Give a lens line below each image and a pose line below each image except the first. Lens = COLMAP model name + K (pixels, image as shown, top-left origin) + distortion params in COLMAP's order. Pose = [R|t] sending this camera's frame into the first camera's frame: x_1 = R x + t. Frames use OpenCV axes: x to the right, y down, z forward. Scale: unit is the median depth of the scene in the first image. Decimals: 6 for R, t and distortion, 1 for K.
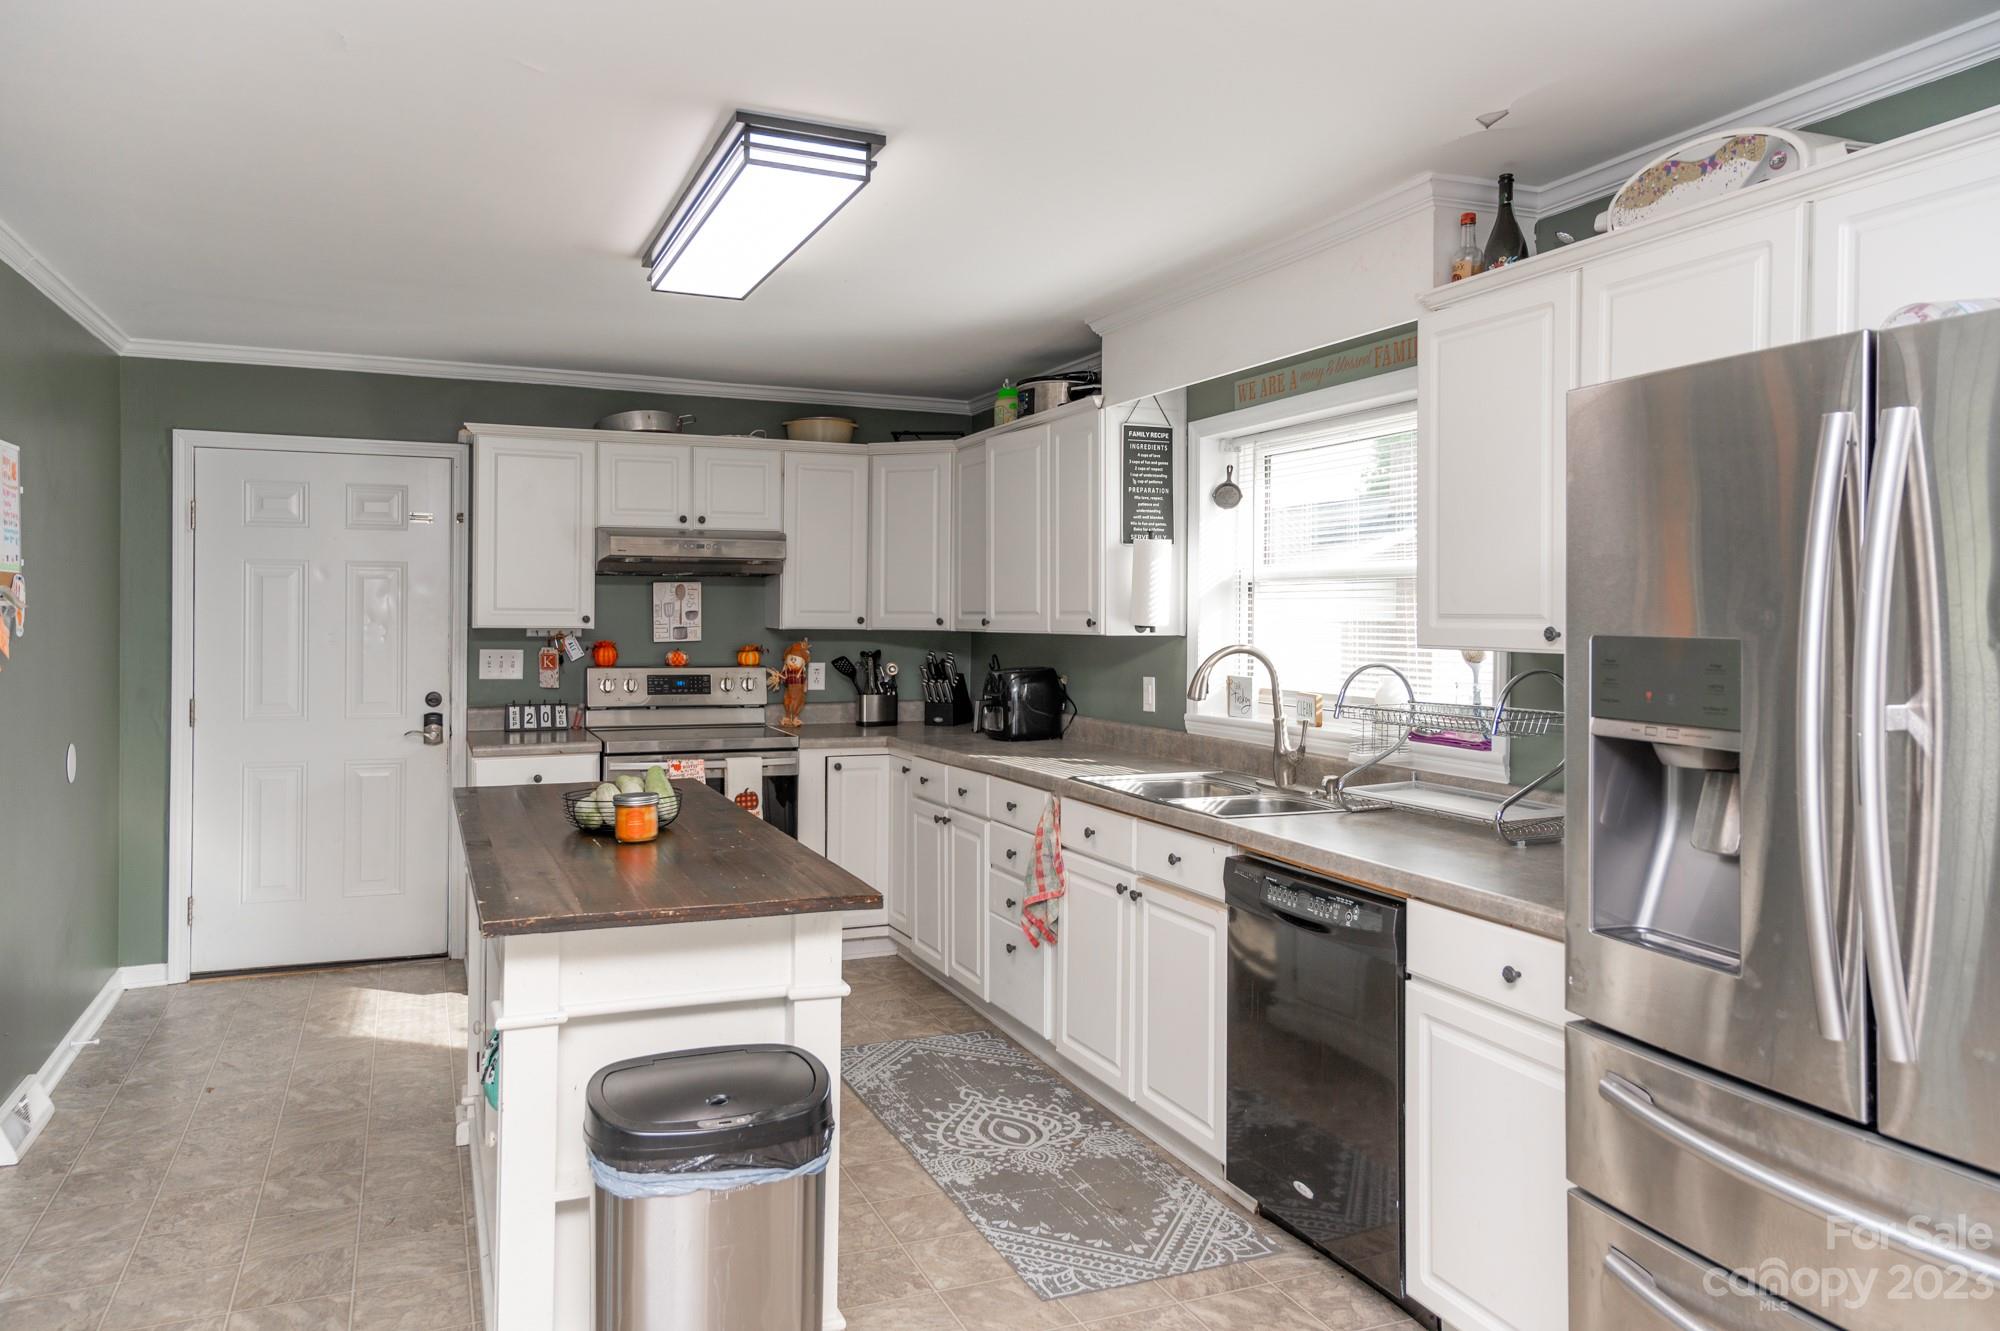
lens RADIAL K [[1345.5, 0, 979.3], [0, 1345.5, 600.0], [0, 0, 1]] dist [-0.003082, -0.003519]
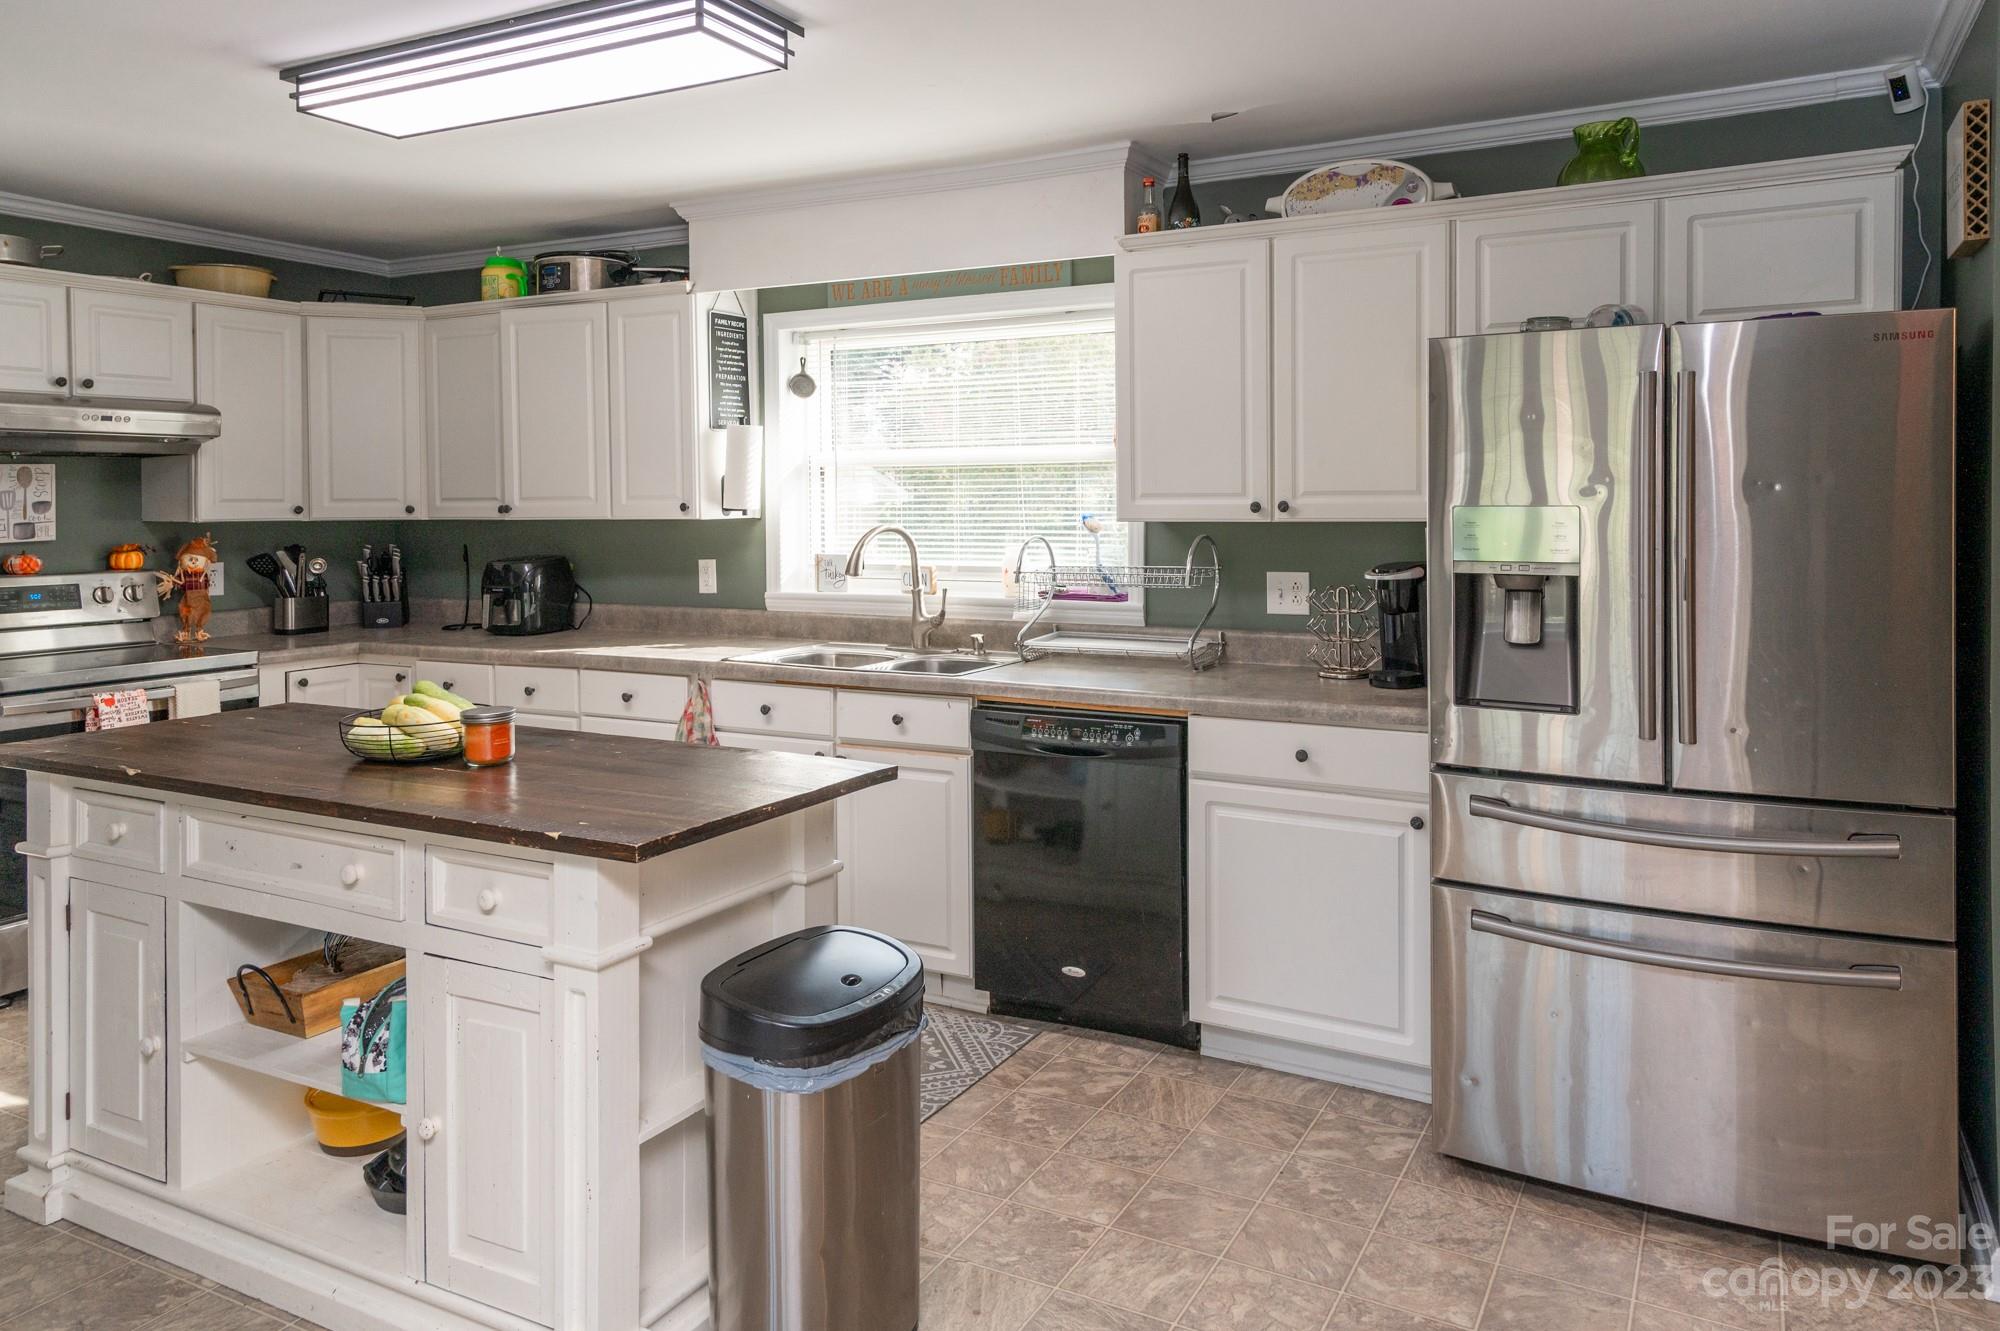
lens RADIAL K [[1345.5, 0, 991.1], [0, 1345.5, 506.4], [0, 0, 1]] dist [-0.003082, -0.003519]
pose [[0.758604, -0.018663, 0.651284, -0.395474], [0.005144, 0.999730, 0.022656, -0.005222], [-0.651531, -0.013837, 0.758496, 0.090165]]
